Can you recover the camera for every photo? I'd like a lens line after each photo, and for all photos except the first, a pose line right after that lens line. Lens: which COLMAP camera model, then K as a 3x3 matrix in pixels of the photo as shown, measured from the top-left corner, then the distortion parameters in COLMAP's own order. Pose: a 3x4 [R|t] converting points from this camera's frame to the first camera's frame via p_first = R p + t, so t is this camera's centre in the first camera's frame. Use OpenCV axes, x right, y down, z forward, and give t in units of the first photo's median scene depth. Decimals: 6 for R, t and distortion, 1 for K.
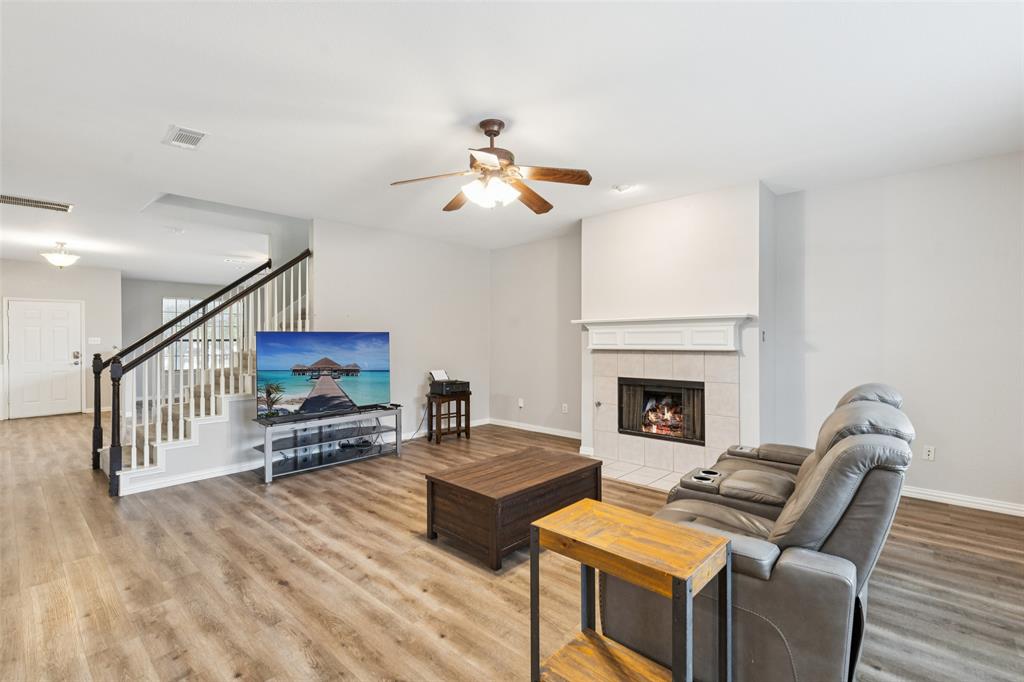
lens RADIAL K [[465.1, 0, 510.6], [0, 465.1, 336.4], [0, 0, 1]] dist [0.008644, -0.001525]
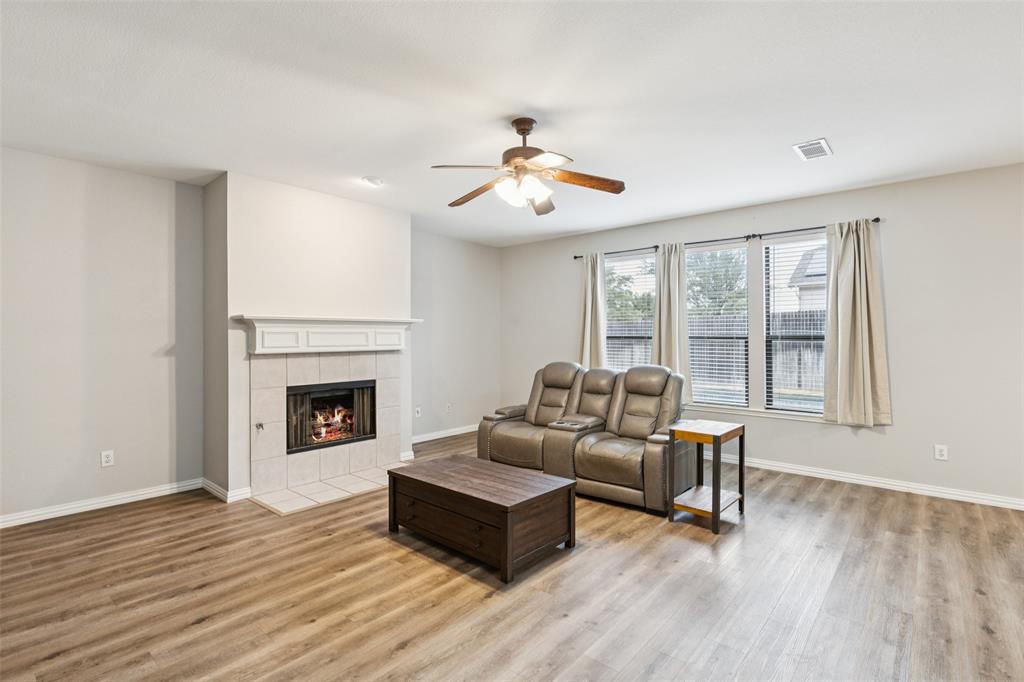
lens RADIAL K [[484.3, 0, 509.9], [0, 484.3, 336.0], [0, 0, 1]] dist [0.003208, 0.000925]
pose [[-0.026033, 0.008179, 0.999628, -0.760522], [-0.002667, 0.999962, -0.008251, 0.005147], [-0.999658, -0.002881, -0.026011, 0.755316]]
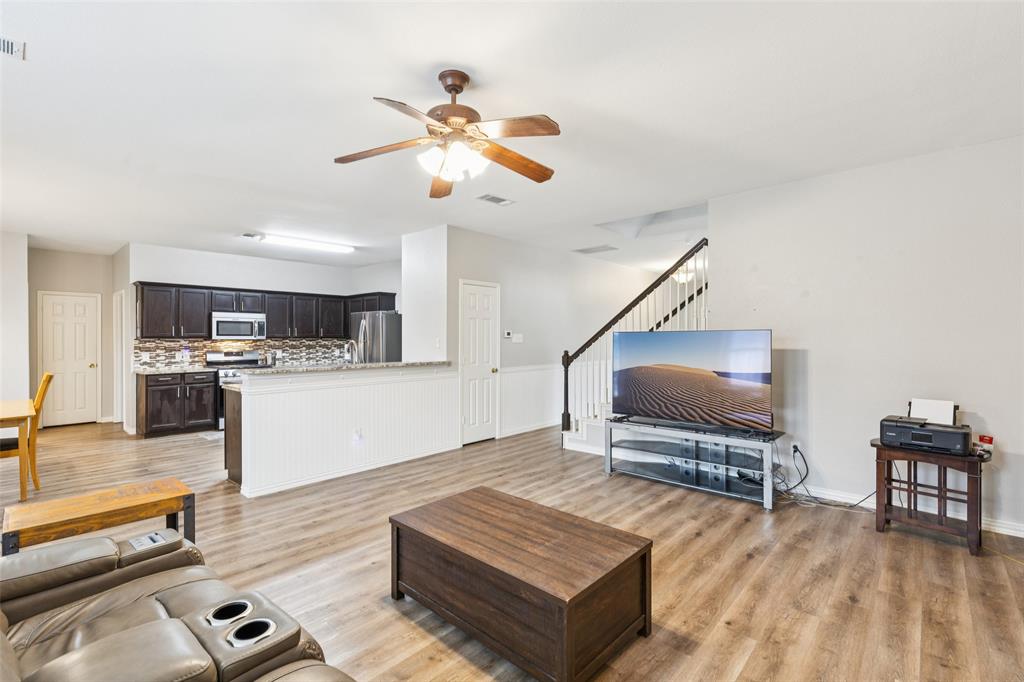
lens RADIAL K [[465.1, 0, 503.7], [0, 465.1, 337.6], [0, 0, 1]] dist [0.008644, -0.001525]
pose [[-0.006440, 0.002286, -0.999977, 0.555730], [0.006596, 0.999976, 0.002244, -0.001746], [0.999958, -0.006582, -0.006455, 0.779254]]
